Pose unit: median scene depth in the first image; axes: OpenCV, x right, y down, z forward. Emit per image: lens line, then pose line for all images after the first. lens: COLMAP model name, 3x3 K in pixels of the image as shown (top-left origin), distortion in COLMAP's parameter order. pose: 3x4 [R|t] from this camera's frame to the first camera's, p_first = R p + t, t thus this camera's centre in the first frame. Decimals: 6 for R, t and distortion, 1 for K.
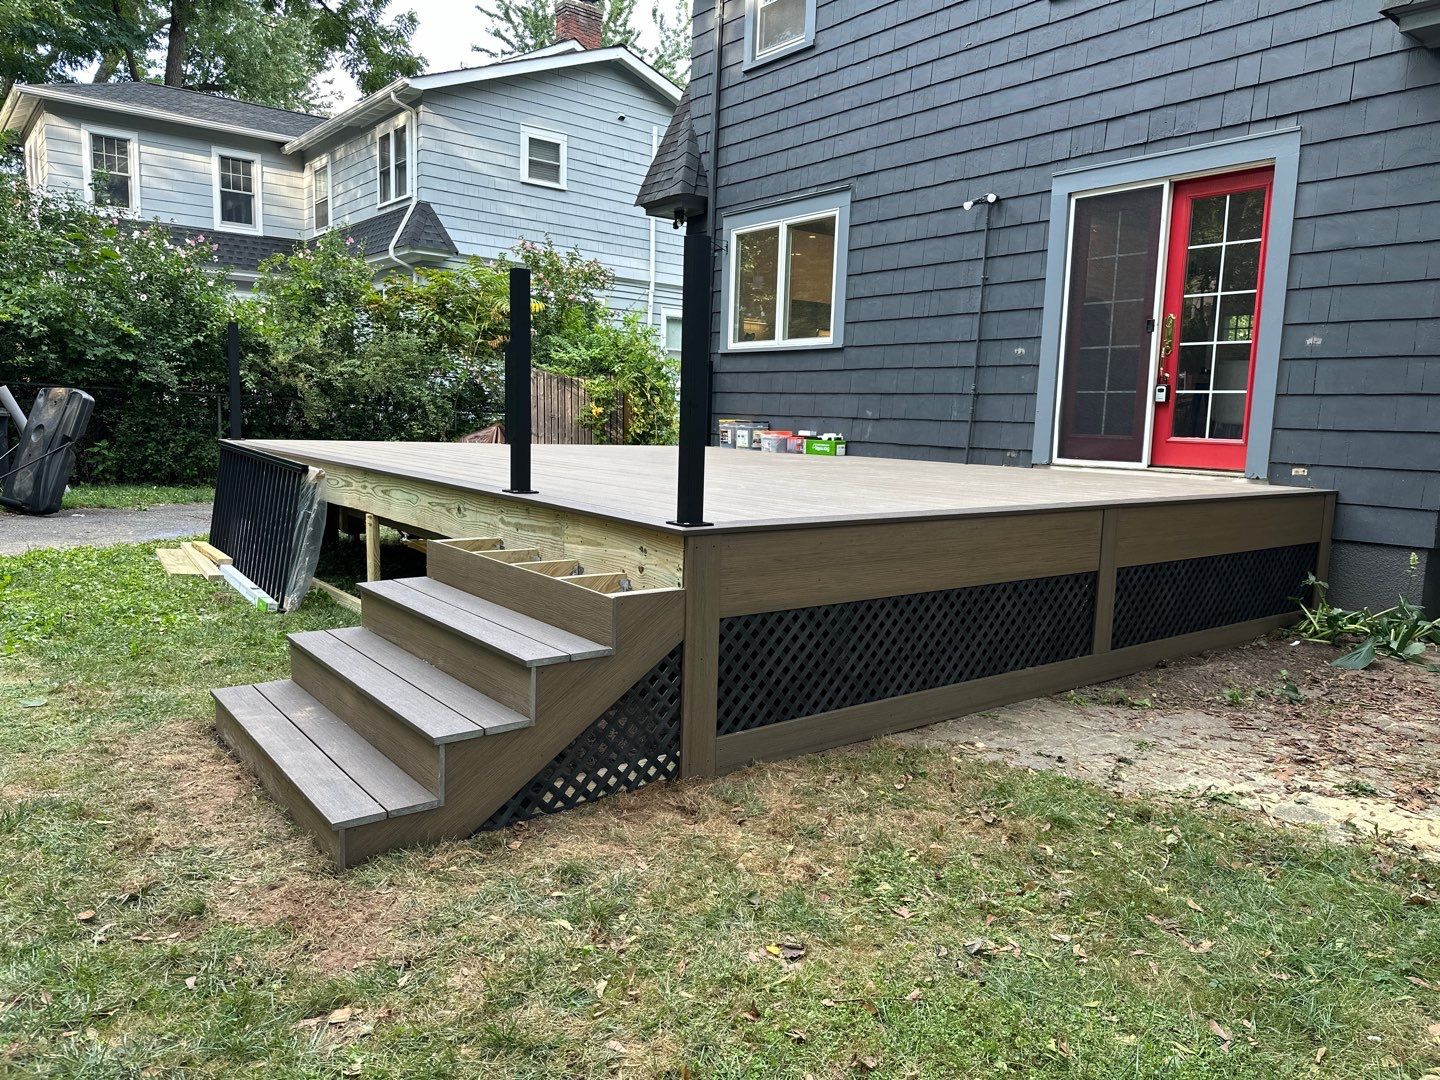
lens RADIAL K [[1020.2, 0, 722.5], [0, 1020.2, 541.6], [0, 0, 1]] dist [0.044374, -0.052039]
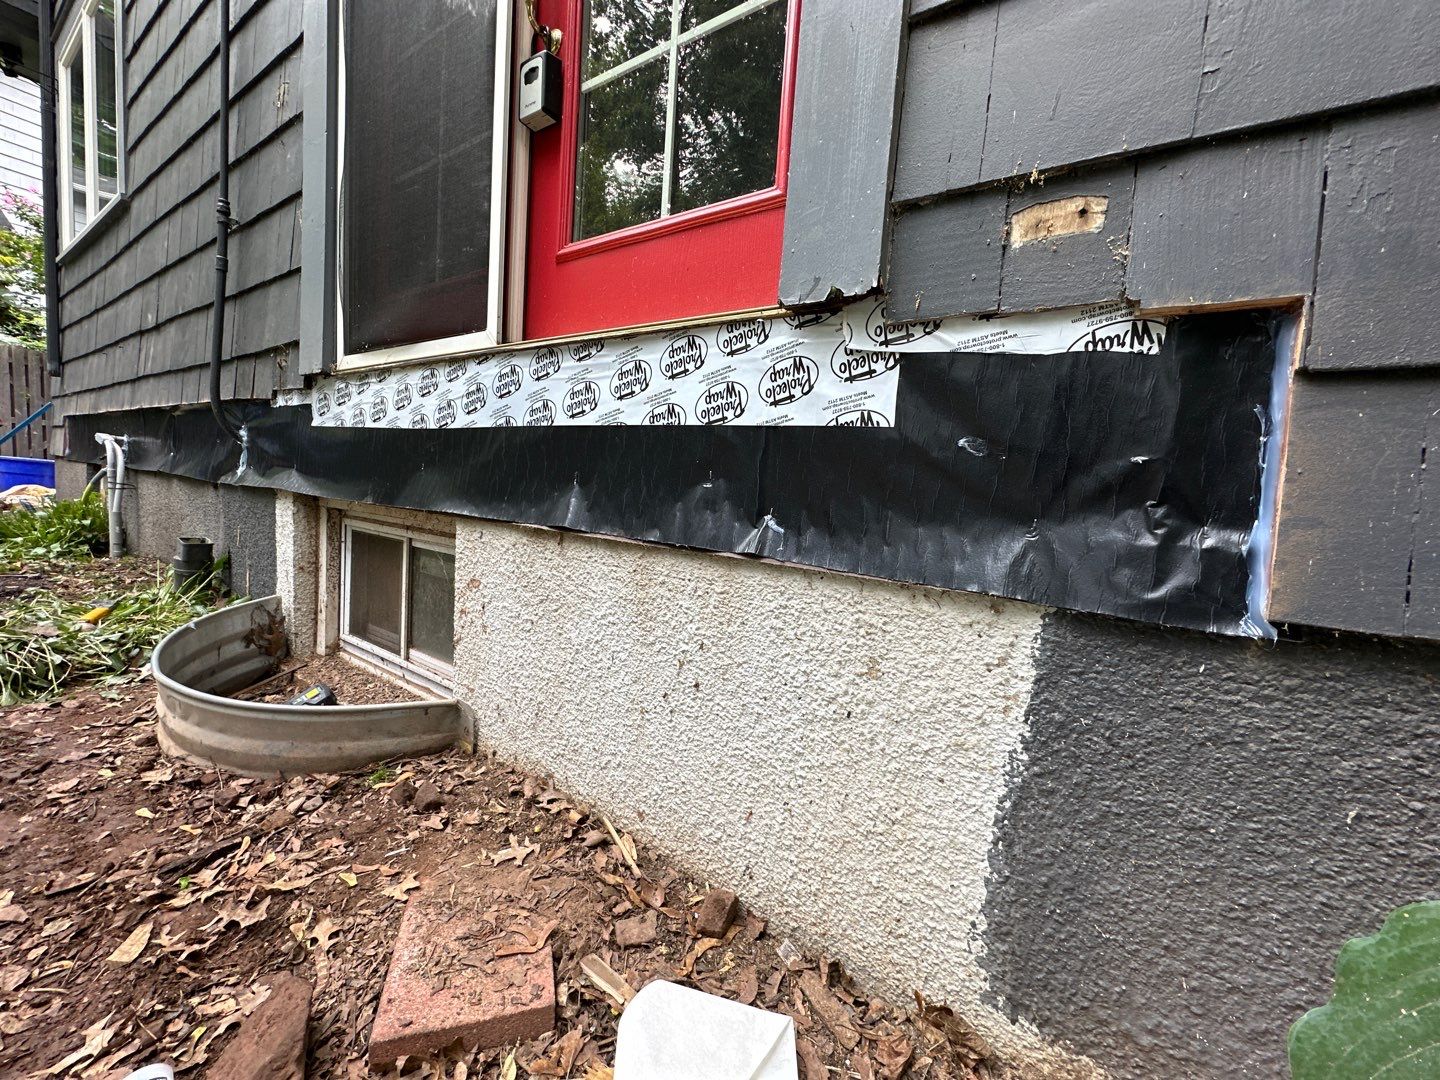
lens RADIAL K [[574.5, 0, 721.3], [0, 574.5, 536.9], [0, 0, 1]] dist [-0.001787, 0.000188]
pose [[0.953717, 0.007151, 0.300621, 0.353597], [0.000114, 0.999708, -0.024144, -0.009917], [-0.300706, 0.023061, 0.953438, 0.683999]]
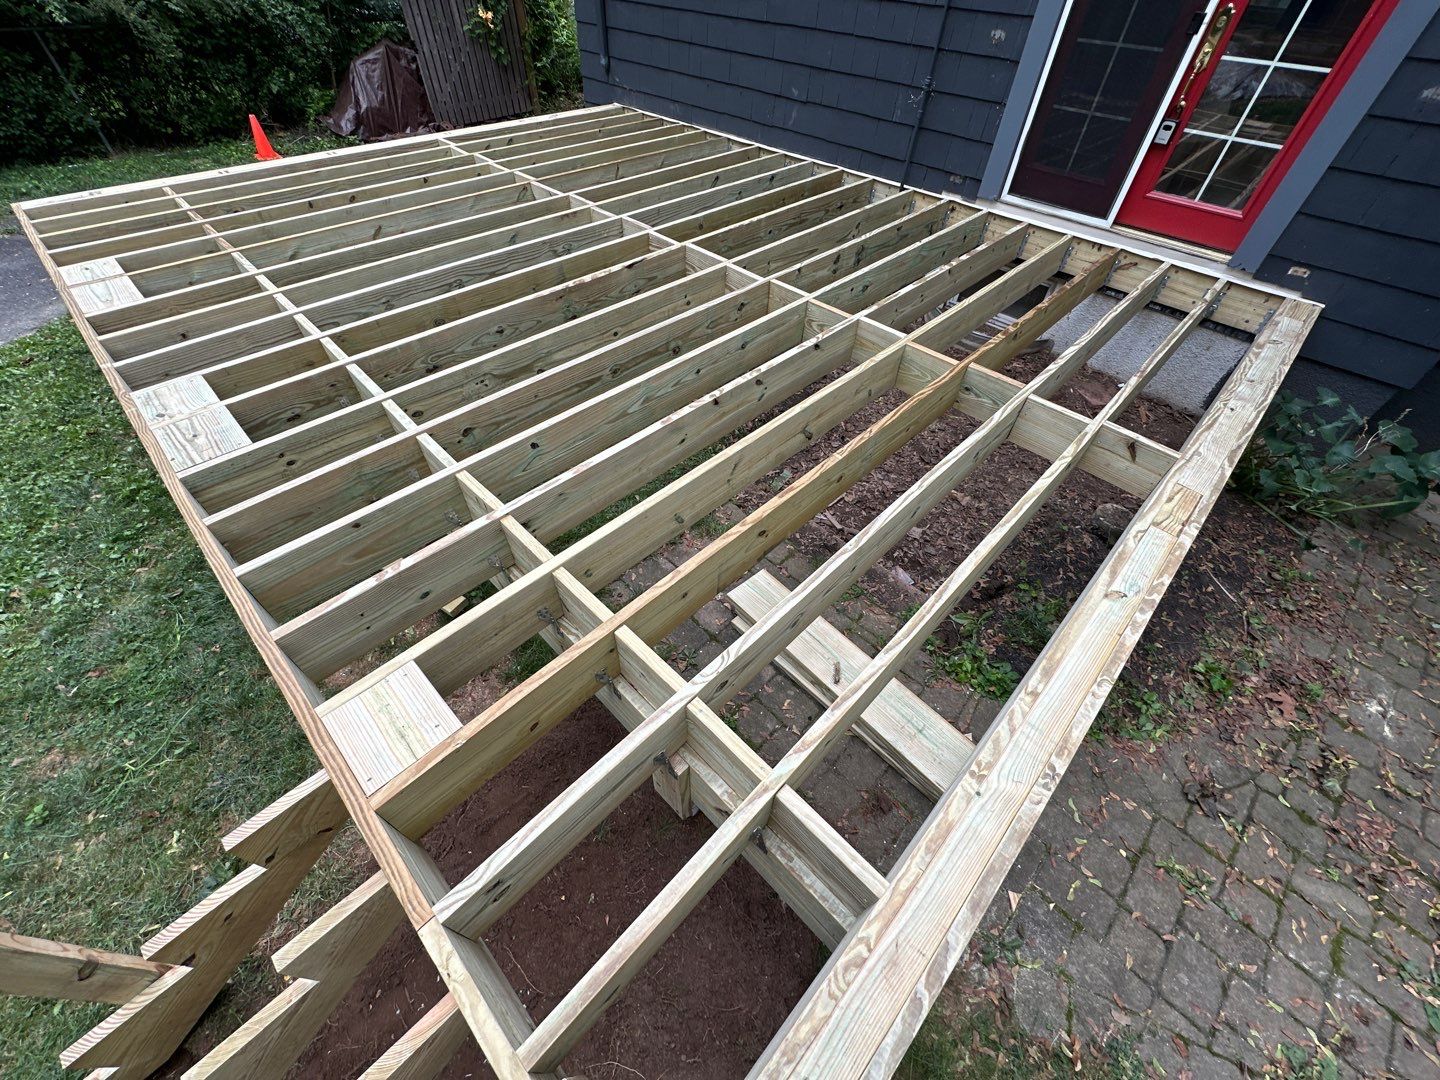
lens RADIAL K [[571.9, 0, 721.6], [0, 571.9, 543.3], [0, 0, 1]] dist [-0.002281, -0.000223]
pose [[0.990626, -0.103142, 0.089567, -0.005030], [0.019630, 0.756346, 0.653877, -0.165209], [-0.135186, -0.645989, 0.751281, 0.400082]]
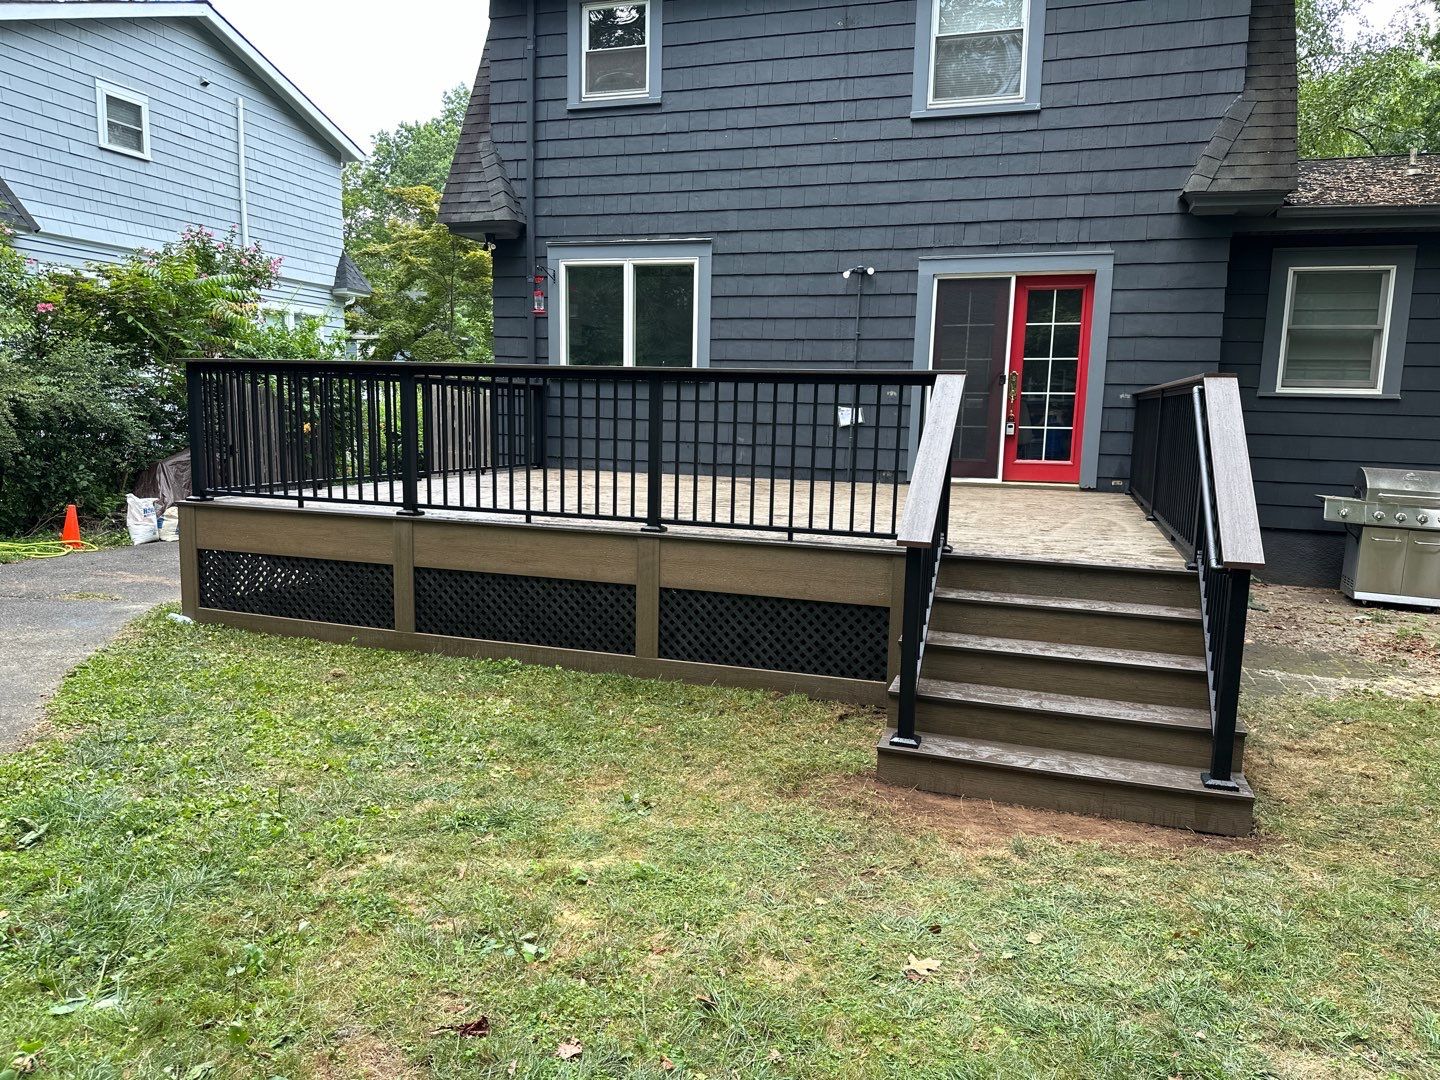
lens RADIAL K [[1006.8, 0, 719.7], [0, 1006.8, 558.8], [0, 0, 1]] dist [0.082327, -0.097420]
pose [[0.830165, -0.092580, 0.549777, -0.551215], [0.071894, 0.995660, 0.059105, -0.064641], [-0.552863, -0.009542, 0.833218, 0.059869]]
